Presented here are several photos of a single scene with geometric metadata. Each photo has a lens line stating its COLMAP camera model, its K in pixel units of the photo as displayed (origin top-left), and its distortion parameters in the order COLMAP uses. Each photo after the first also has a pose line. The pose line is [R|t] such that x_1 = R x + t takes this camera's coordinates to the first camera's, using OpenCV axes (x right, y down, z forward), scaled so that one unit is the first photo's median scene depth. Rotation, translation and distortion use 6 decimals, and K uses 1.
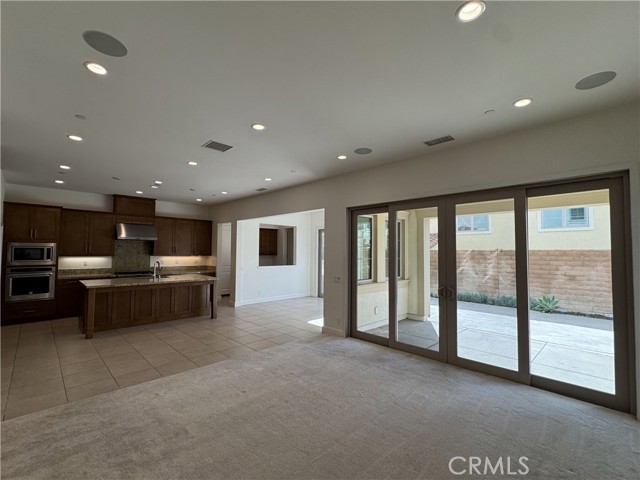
lens RADIAL K [[290.1, 0, 320.0], [0, 290.1, 240.0], [0, 0, 1]] dist [-0.001524, -0.000123]
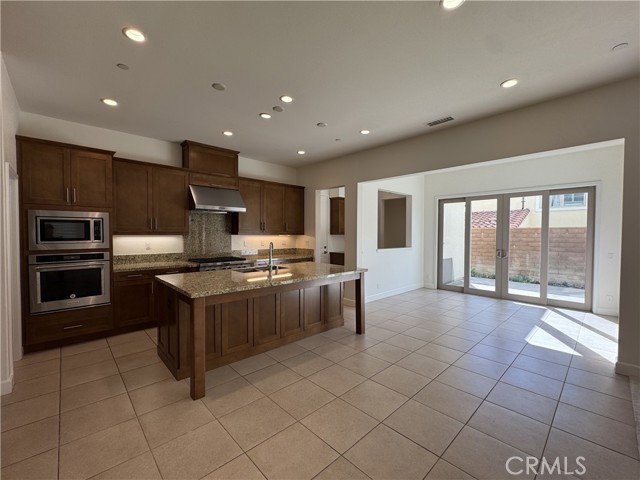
lens RADIAL K [[276.5, 0, 320.0], [0, 276.5, 240.0], [0, 0, 1]] dist [0.000234, -0.000253]
pose [[0.999817, -0.003467, -0.018815, -0.419351], [0.004649, 0.997995, 0.063129, 0.030168], [0.018558, -0.063204, 0.997828, 0.393924]]
